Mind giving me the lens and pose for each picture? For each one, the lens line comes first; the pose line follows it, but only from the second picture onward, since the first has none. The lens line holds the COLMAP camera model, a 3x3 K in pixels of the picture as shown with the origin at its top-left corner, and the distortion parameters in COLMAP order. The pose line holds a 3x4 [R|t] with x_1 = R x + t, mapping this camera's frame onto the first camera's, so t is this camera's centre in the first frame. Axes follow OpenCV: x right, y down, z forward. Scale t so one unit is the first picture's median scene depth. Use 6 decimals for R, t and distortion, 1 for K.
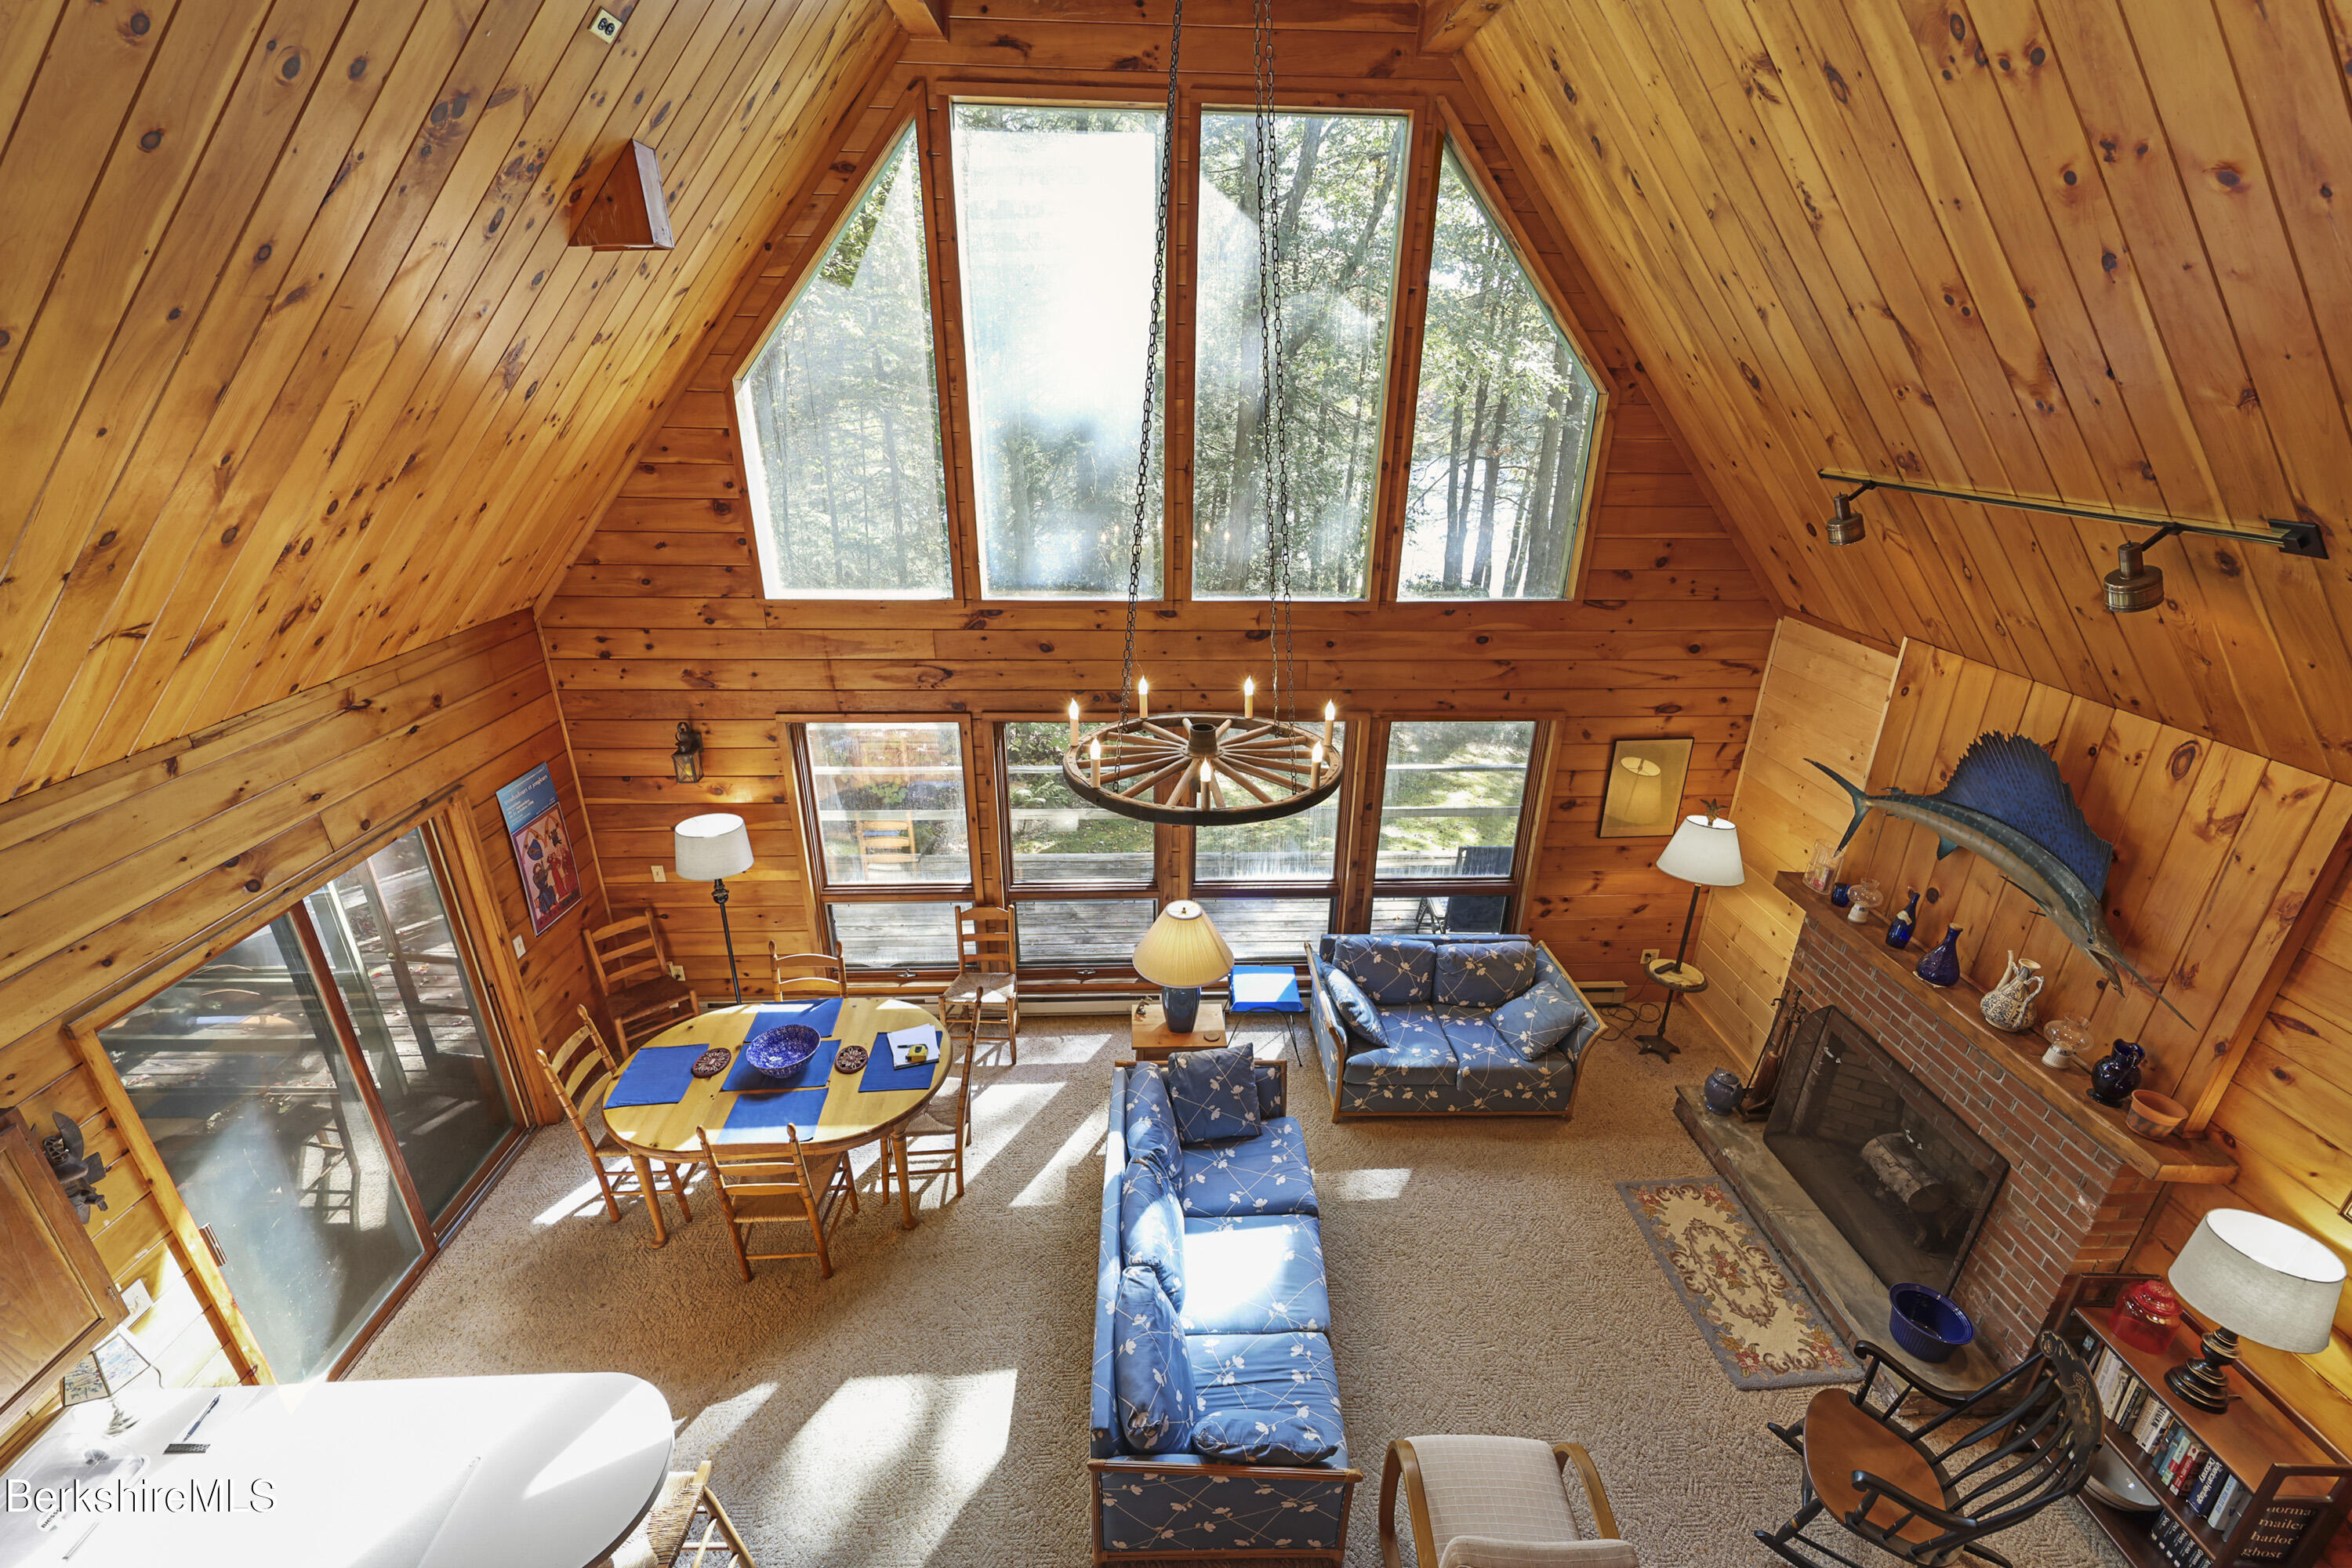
lens RADIAL K [[967.8, 0, 1185.2], [0, 967.8, 776.5], [0, 0, 1]] dist [0.001758, -0.000581]
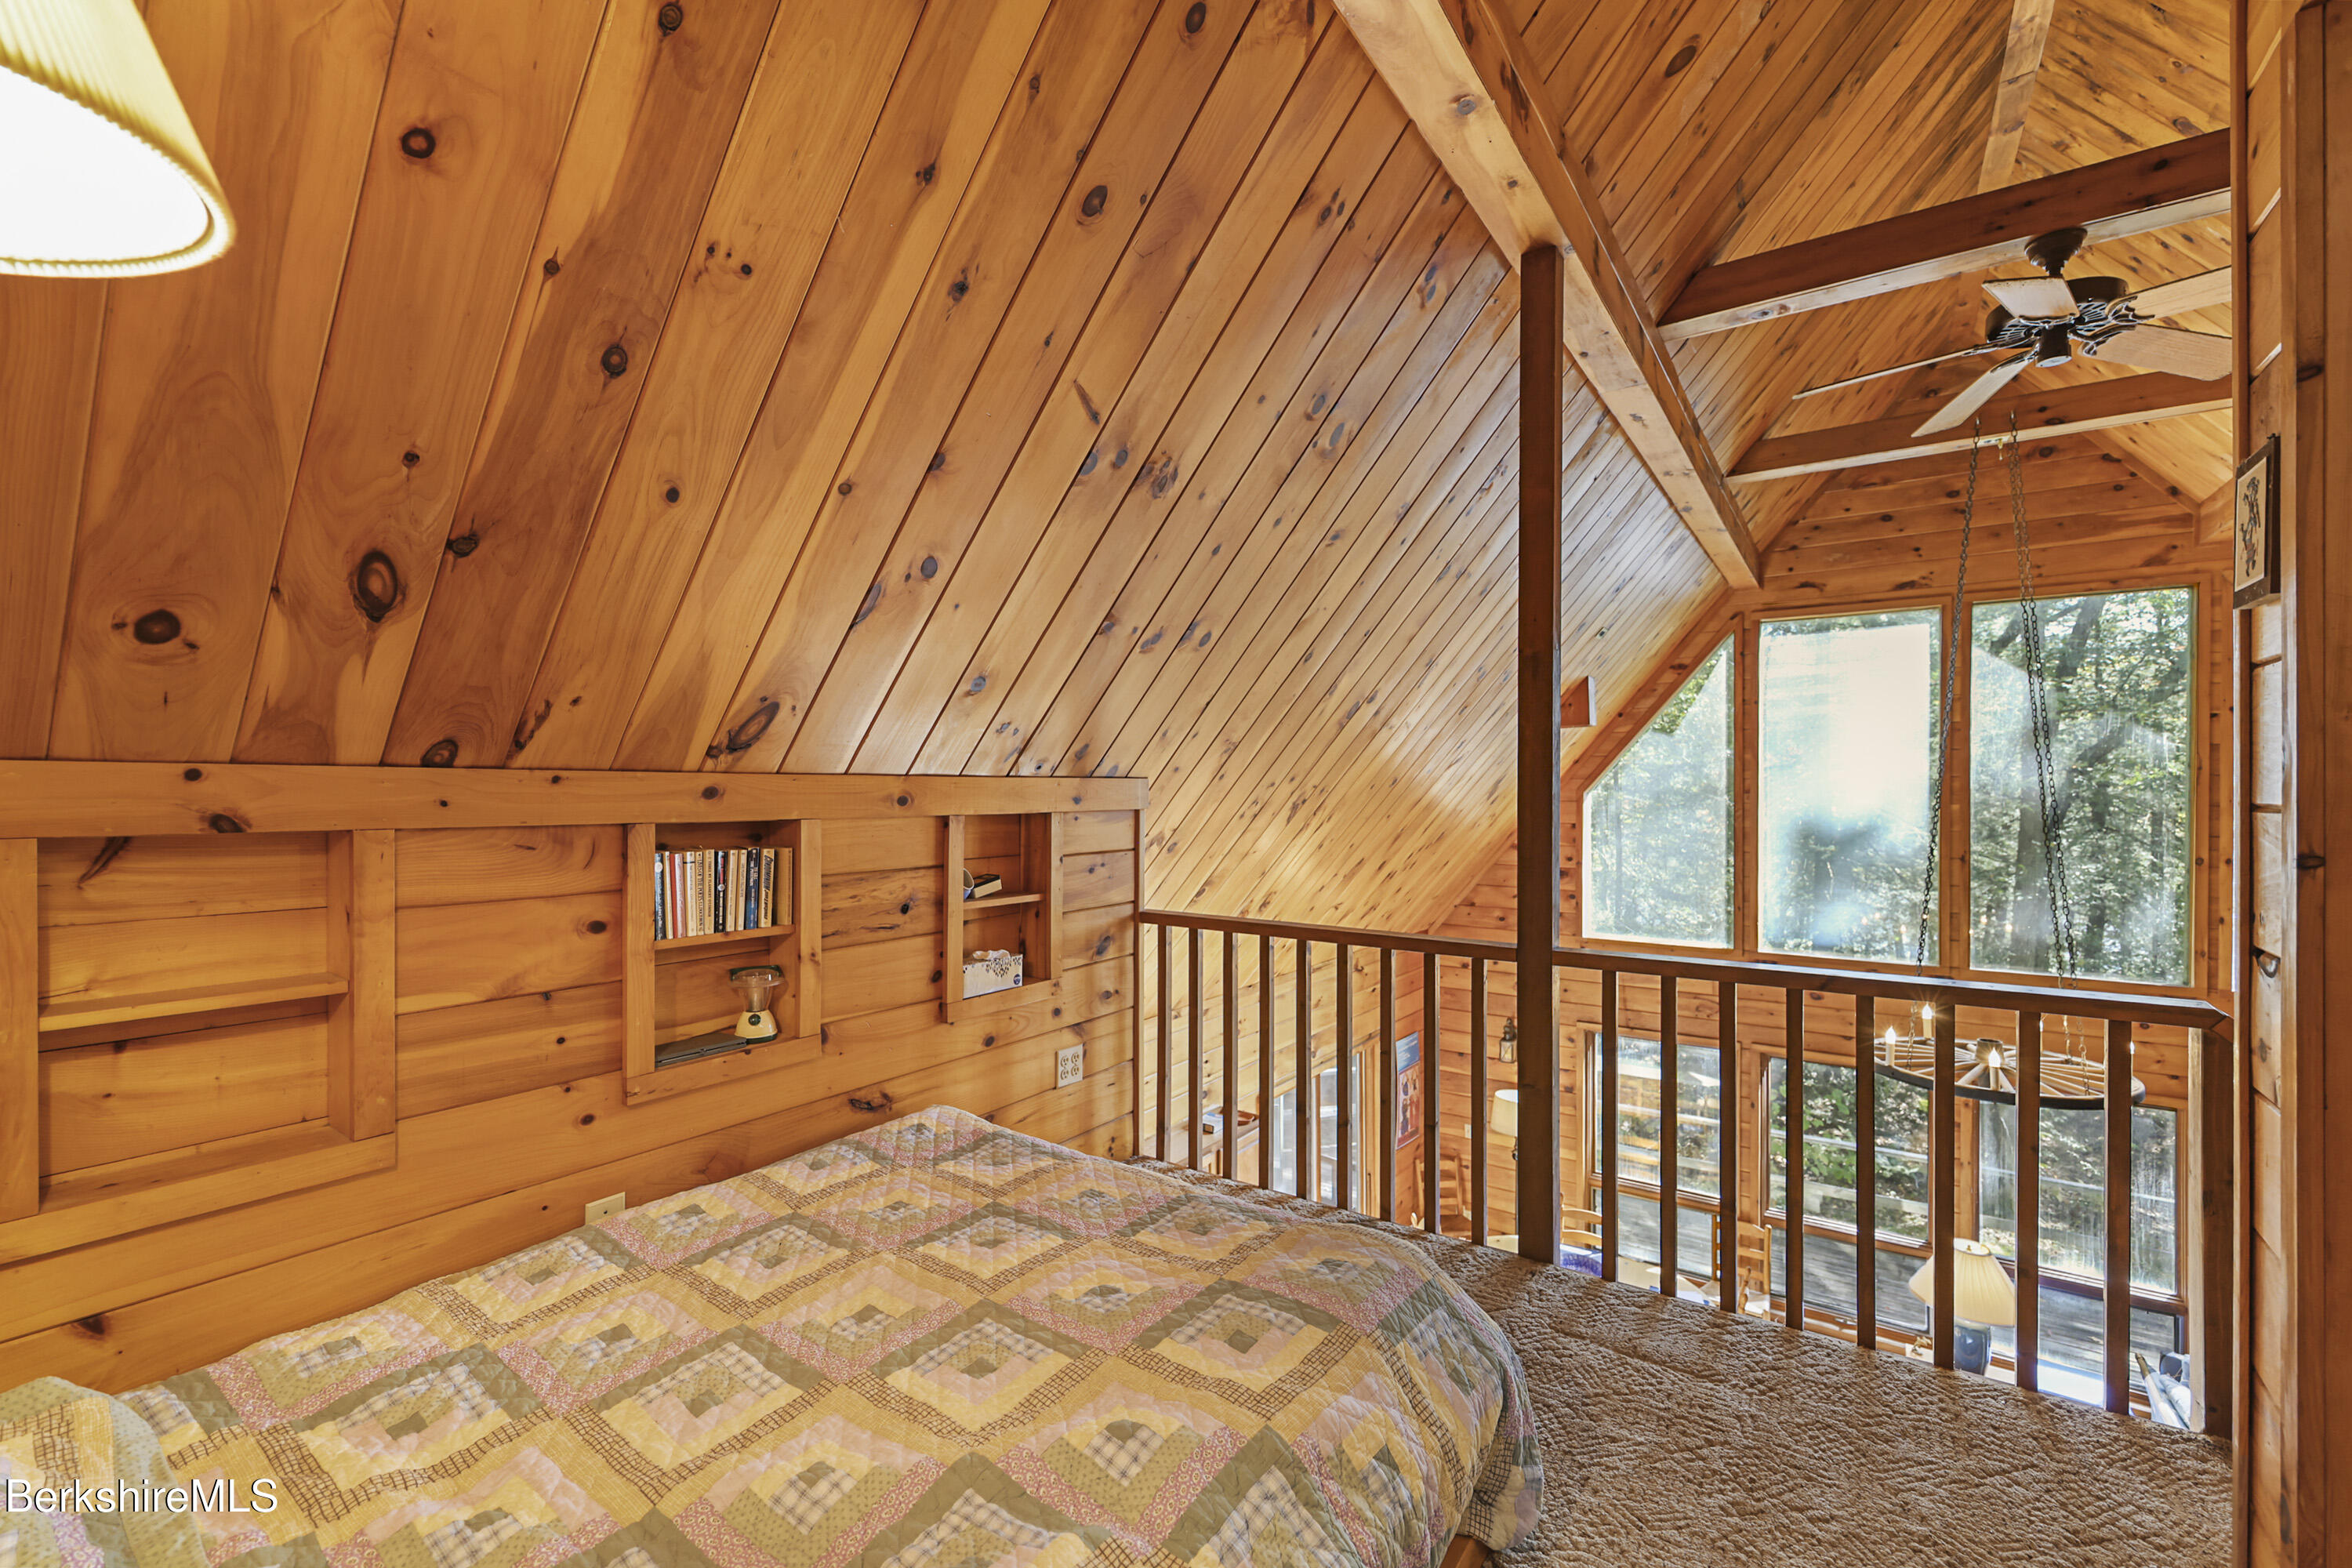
lens RADIAL K [[967.8, 0, 1188.5], [0, 967.8, 790.4], [0, 0, 1]] dist [0.001758, -0.000581]
pose [[0.791040, -0.011694, -0.611652, -0.023127], [-0.221019, 0.926824, -0.303560, 0.183339], [0.570444, 0.375315, 0.730570, -0.463646]]
